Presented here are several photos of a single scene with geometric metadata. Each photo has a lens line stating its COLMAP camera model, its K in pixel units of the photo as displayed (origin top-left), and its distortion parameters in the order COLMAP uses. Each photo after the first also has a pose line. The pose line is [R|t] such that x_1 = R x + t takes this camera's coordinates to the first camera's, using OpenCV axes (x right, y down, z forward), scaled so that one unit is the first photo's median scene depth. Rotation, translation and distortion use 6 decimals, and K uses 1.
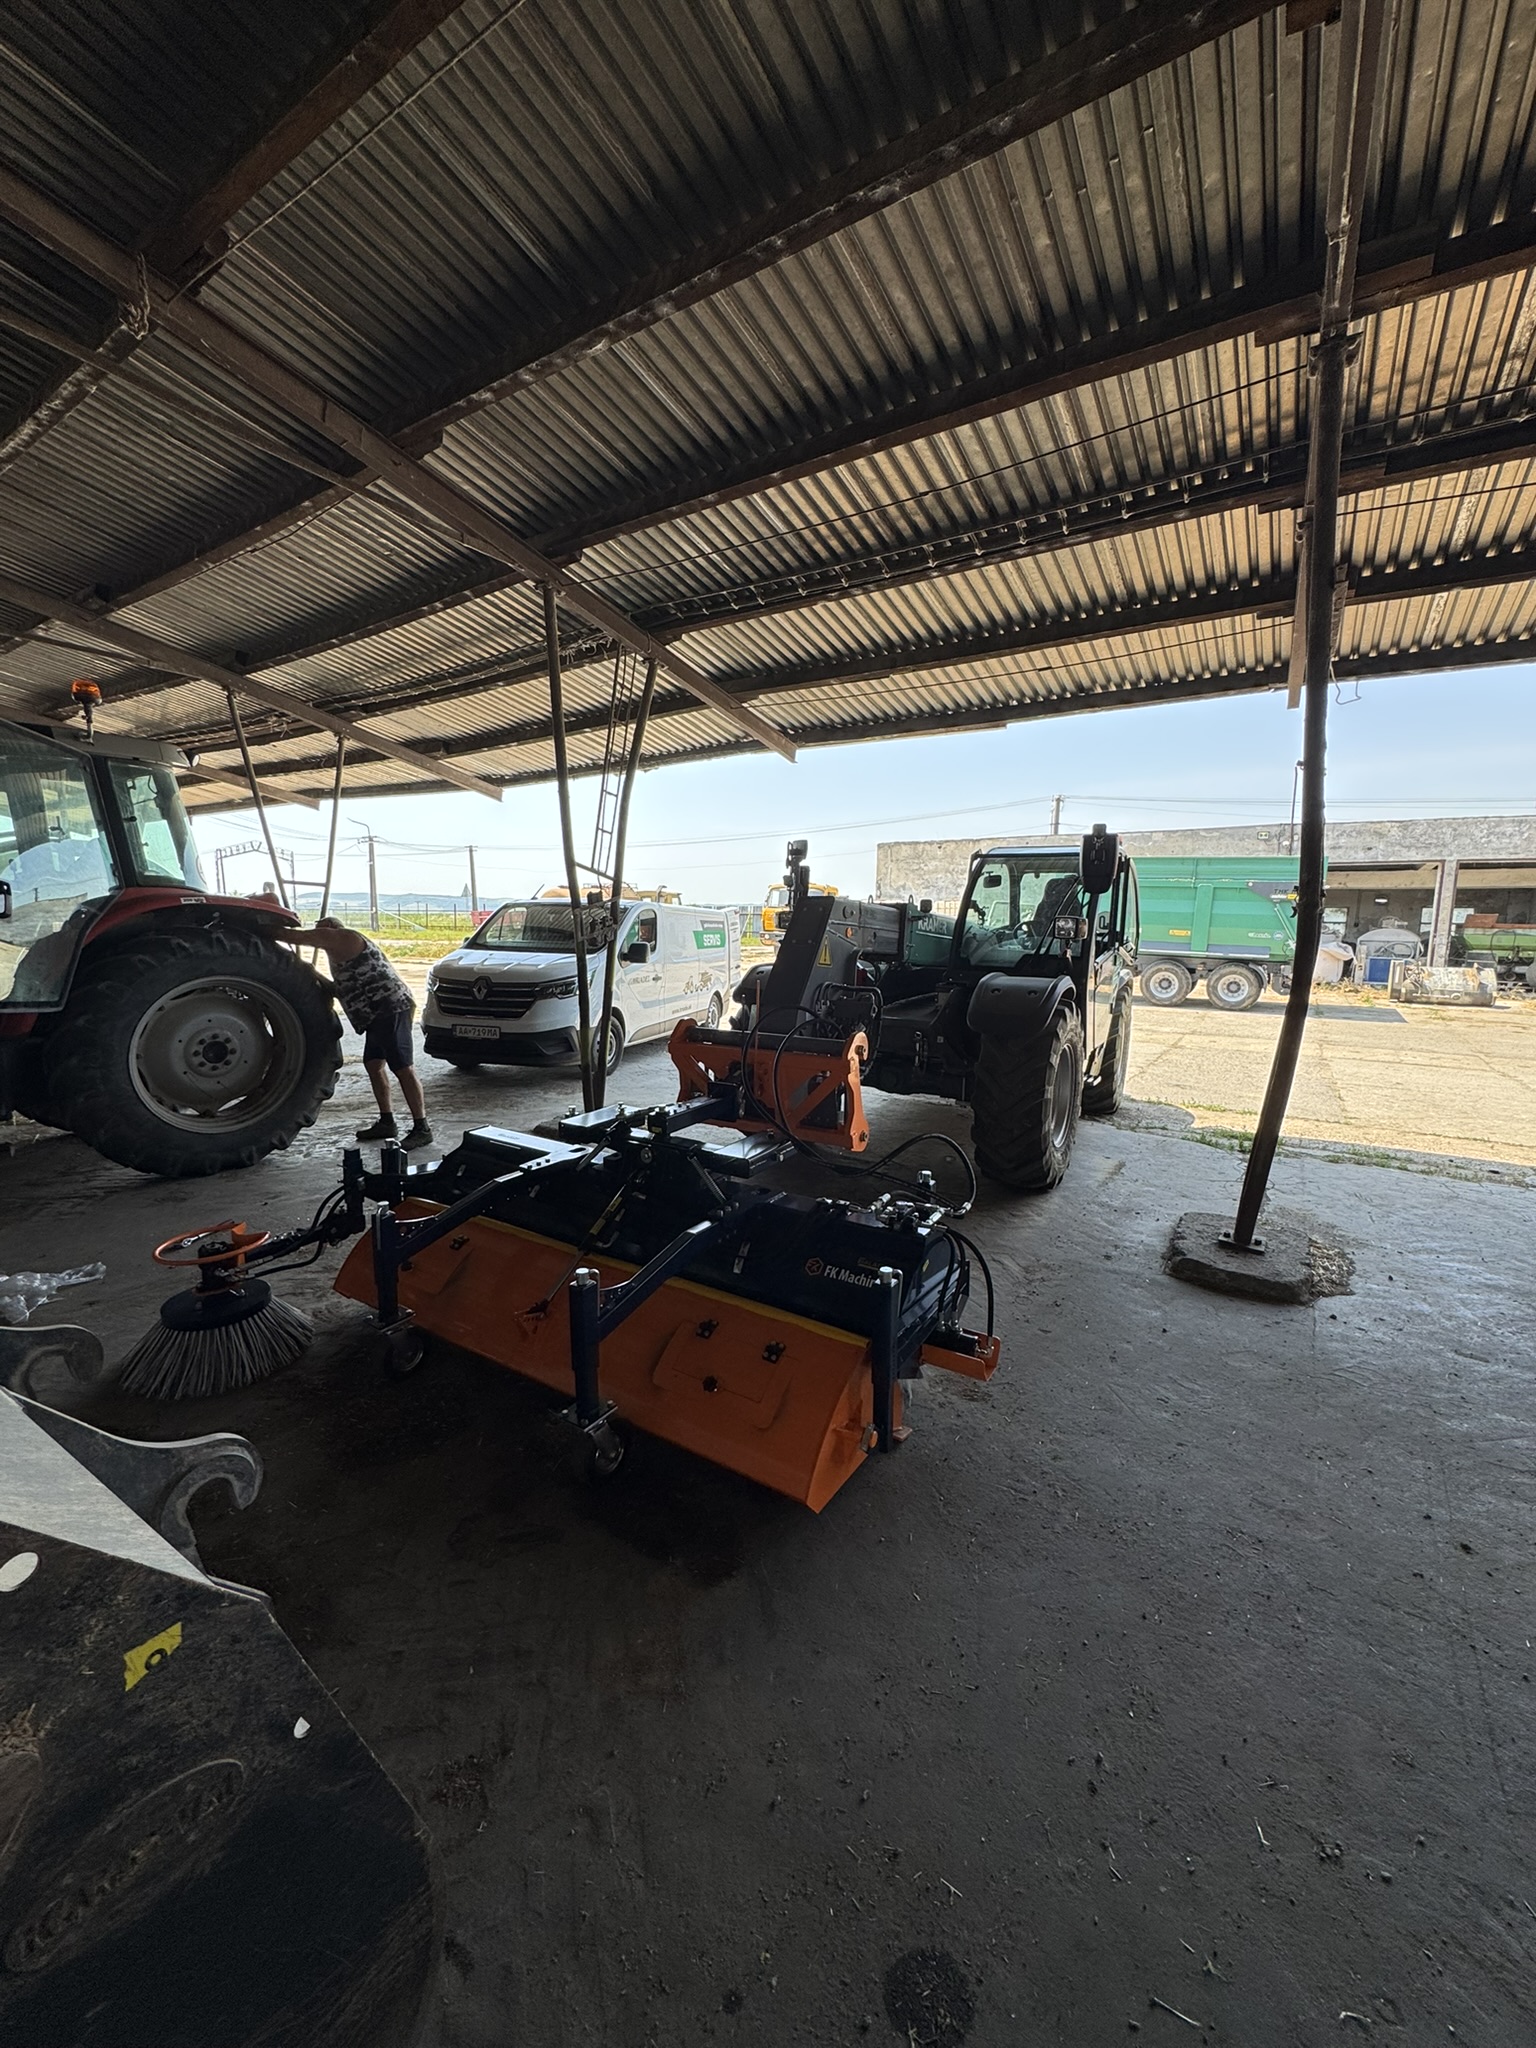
lens RADIAL K [[809.3, 0, 766.4], [0, 809.3, 1016.9], [0, 0, 1]] dist [-0.008258, 0.000371]
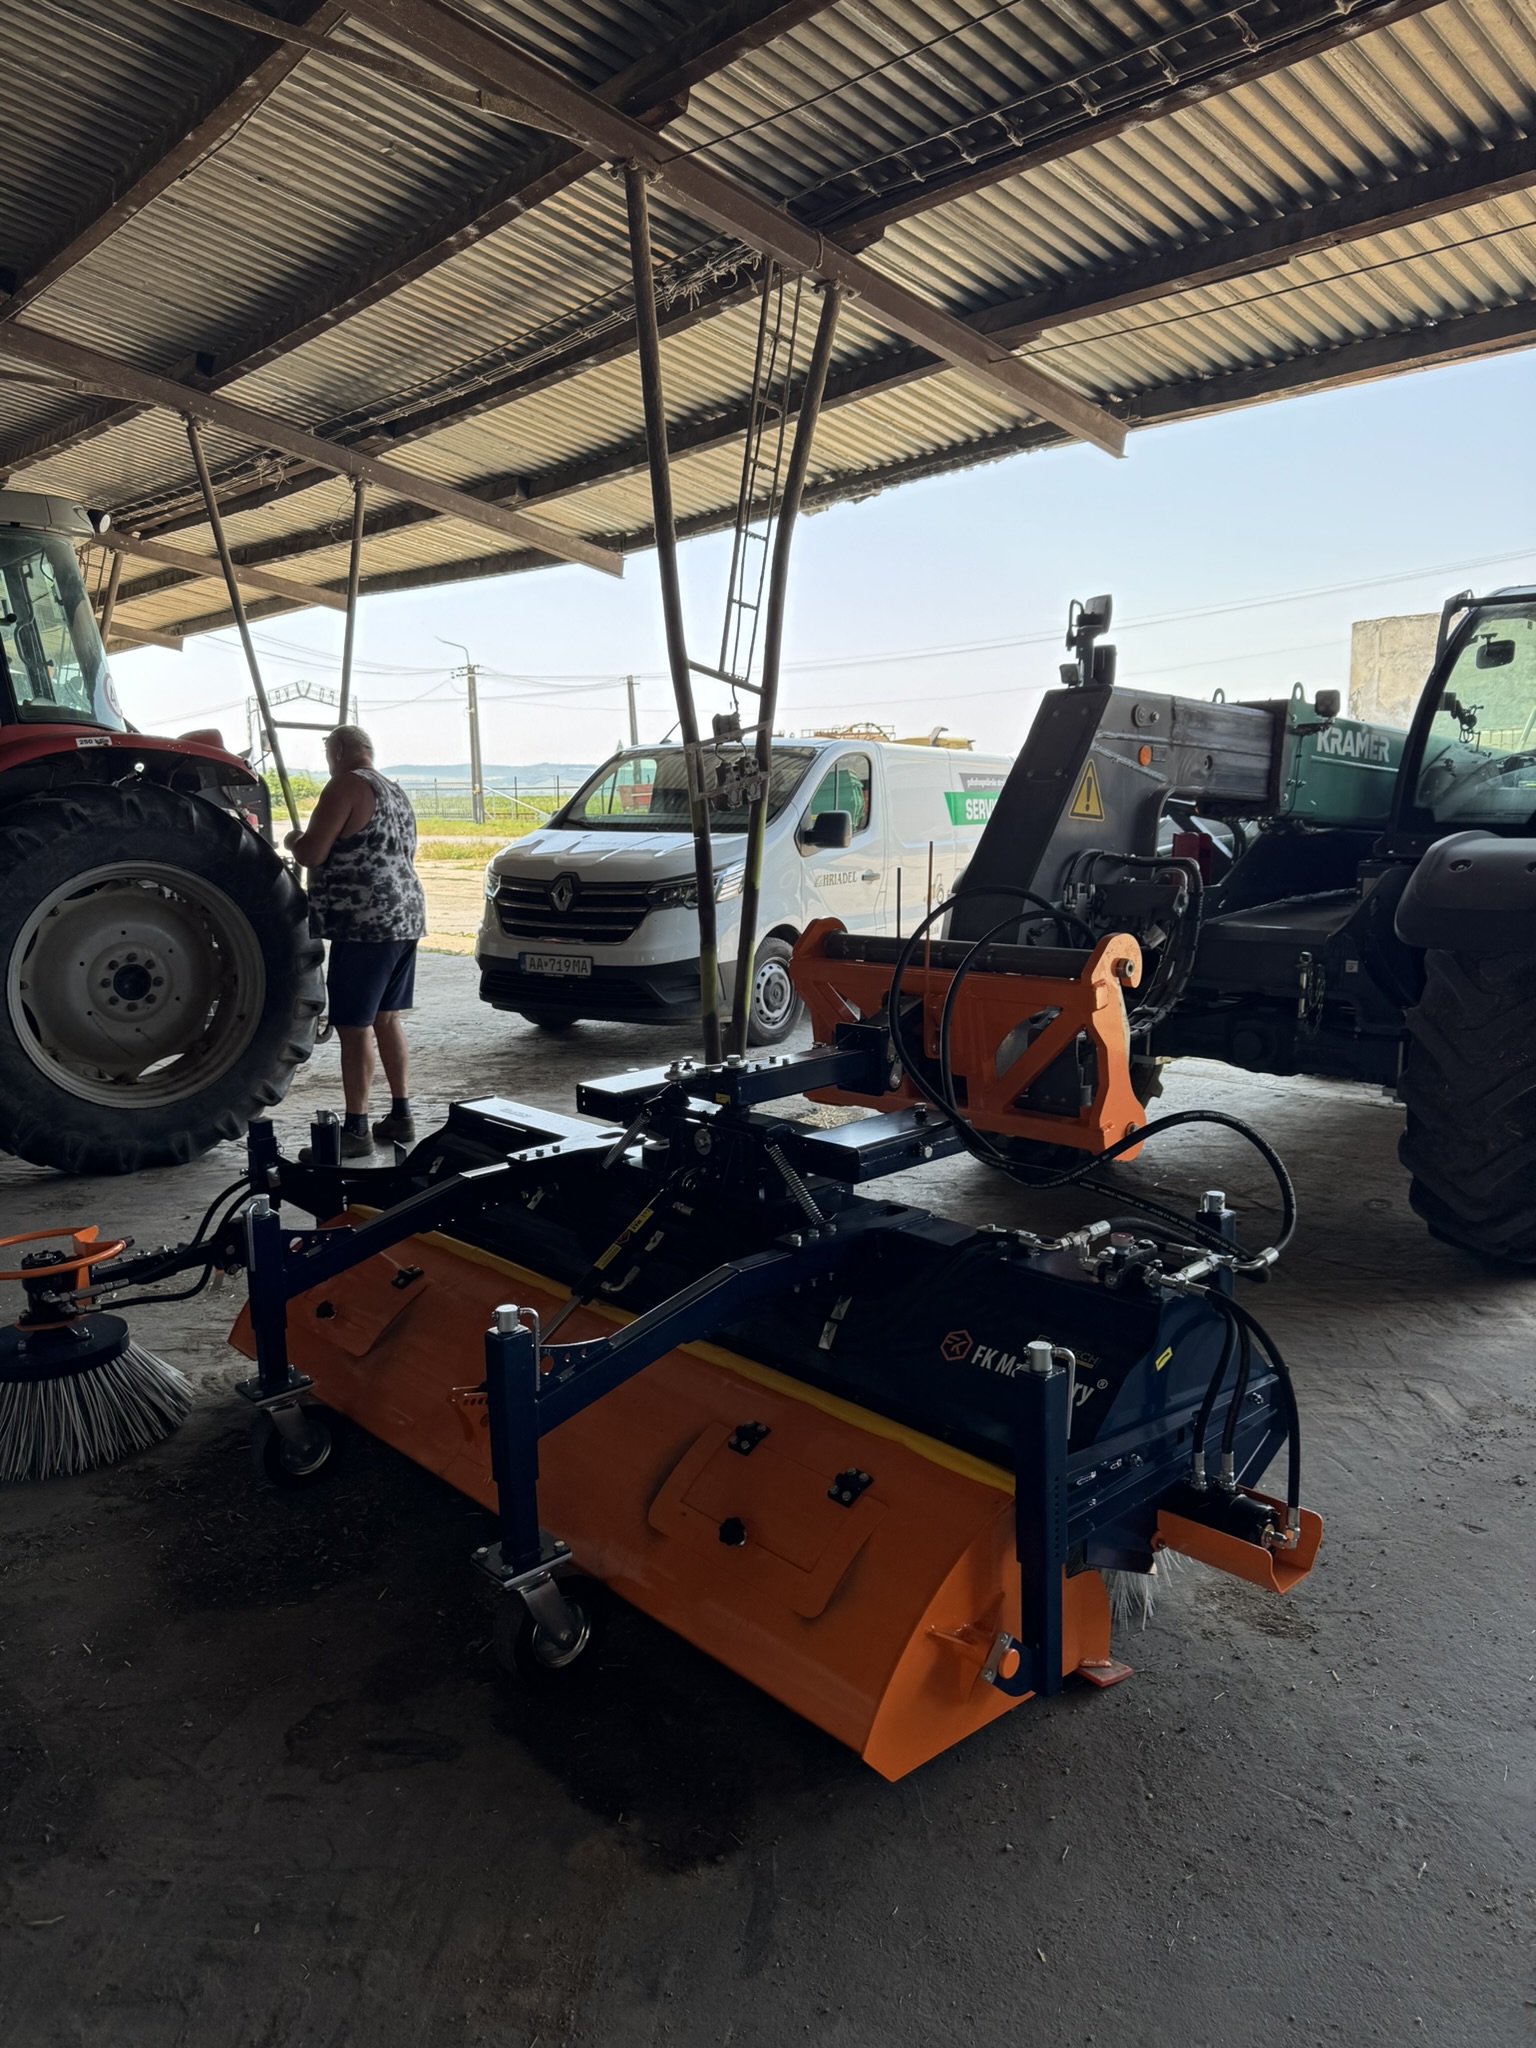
lens RADIAL K [[1442.0, 0, 762.3], [0, 1442.0, 1016.6], [0, 0, 1]] dist [0.036475, -0.049318]
pose [[0.964437, 0.012583, -0.264012, 0.103921], [-0.004198, 0.999469, 0.032301, 0.033080], [0.264278, -0.030044, 0.963978, 0.025249]]
